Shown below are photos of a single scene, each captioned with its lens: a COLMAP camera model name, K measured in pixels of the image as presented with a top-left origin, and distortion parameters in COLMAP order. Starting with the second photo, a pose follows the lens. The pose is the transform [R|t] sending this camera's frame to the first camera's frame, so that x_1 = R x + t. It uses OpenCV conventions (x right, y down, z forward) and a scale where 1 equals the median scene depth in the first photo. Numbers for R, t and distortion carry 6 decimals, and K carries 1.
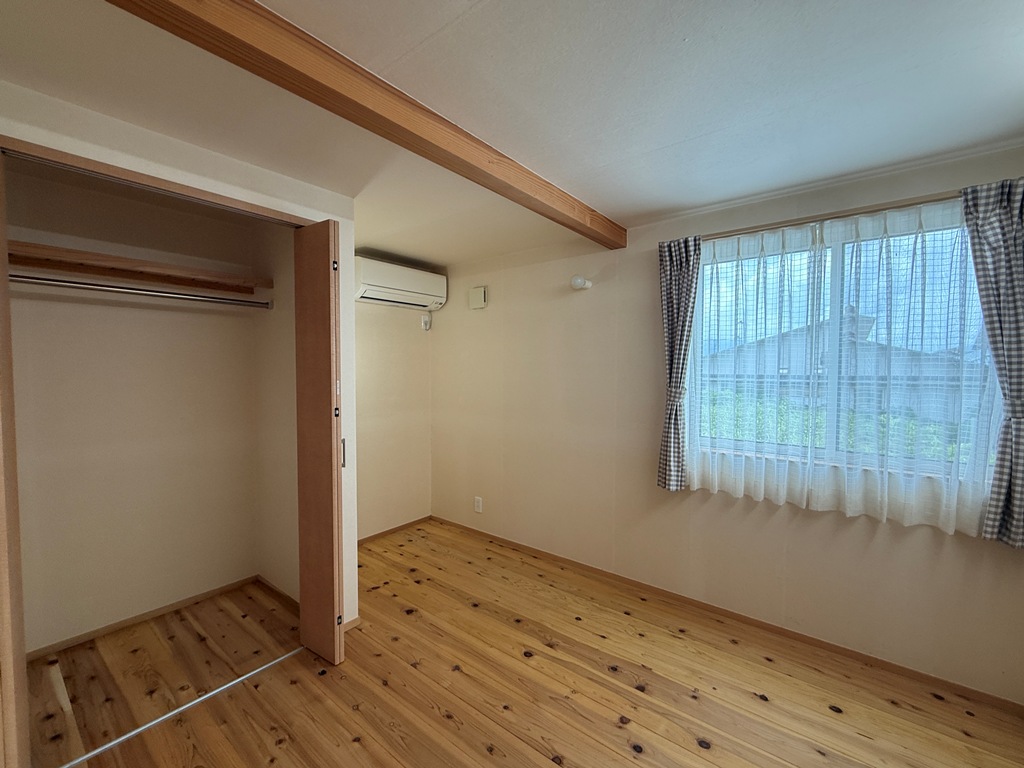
lens RADIAL K [[429.8, 0, 512.0], [0, 429.8, 384.0], [0, 0, 1]] dist [-0.001439, -0.000104]
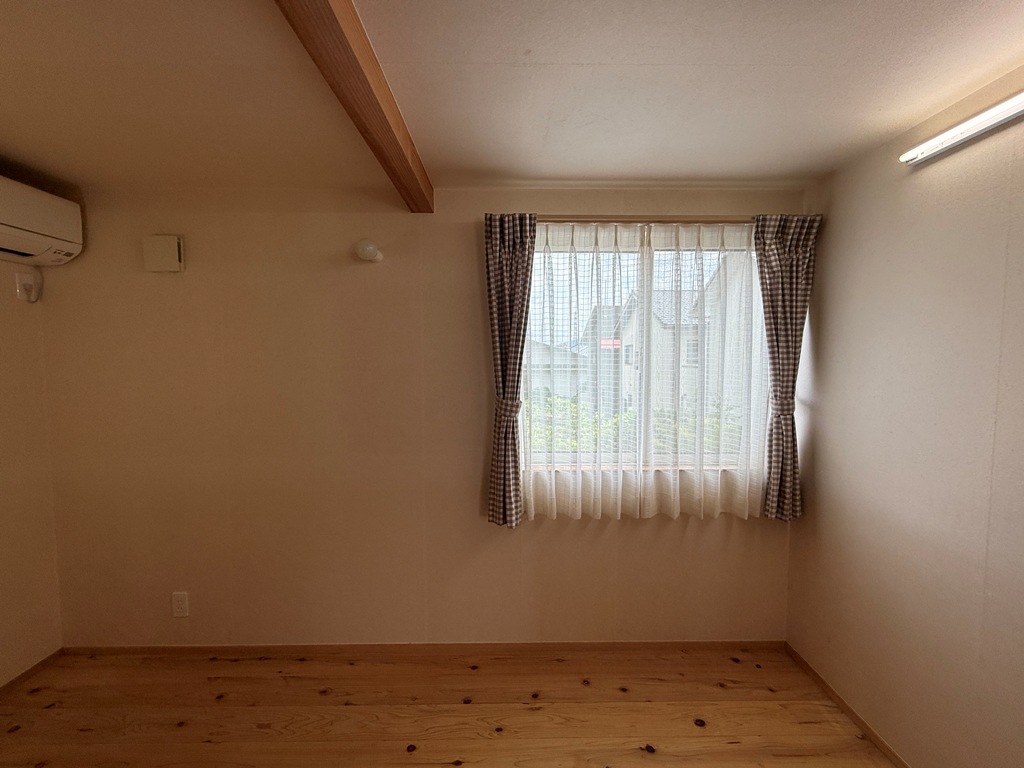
lens RADIAL K [[429.8, 0, 512.0], [0, 429.8, 384.0], [0, 0, 1]] dist [-0.001439, -0.000104]
pose [[0.775287, -0.040720, 0.630295, -0.129033], [0.025822, 0.999129, 0.032787, -0.048273], [-0.631081, -0.009144, 0.775663, 0.384338]]
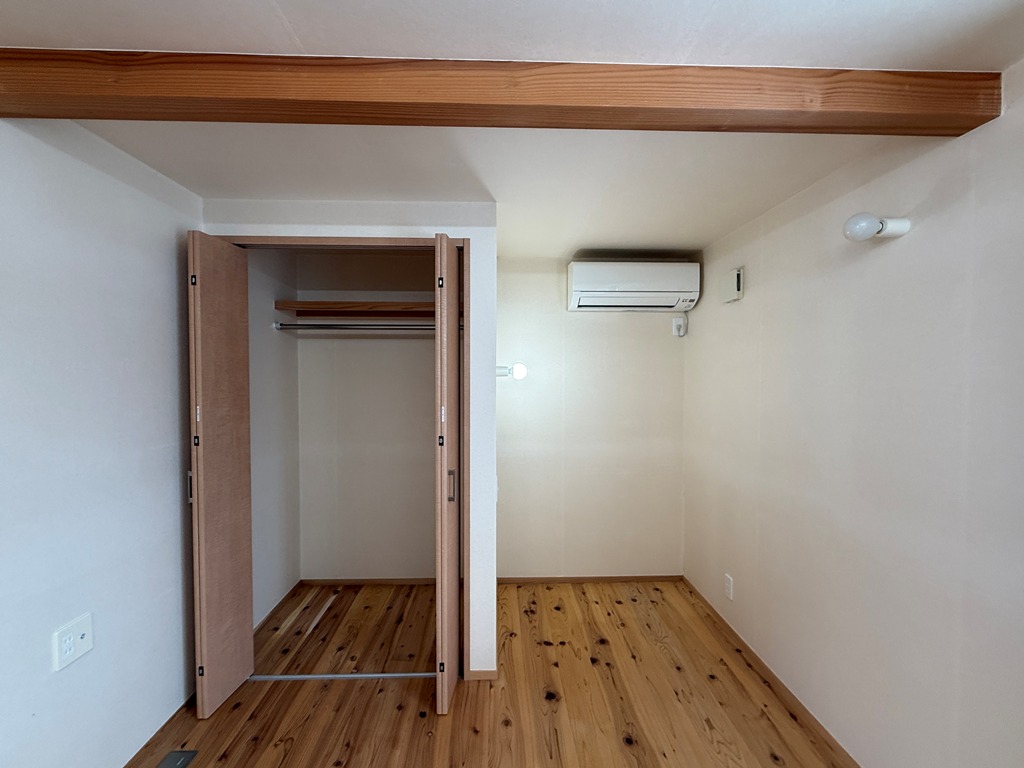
lens RADIAL K [[429.8, 0, 512.0], [0, 429.8, 384.0], [0, 0, 1]] dist [-0.001439, -0.000104]
pose [[0.646412, 0.018154, -0.762772, 0.328188], [-0.027796, 0.999614, 0.000235, -0.051007], [0.762482, 0.021050, 0.646667, 0.434659]]
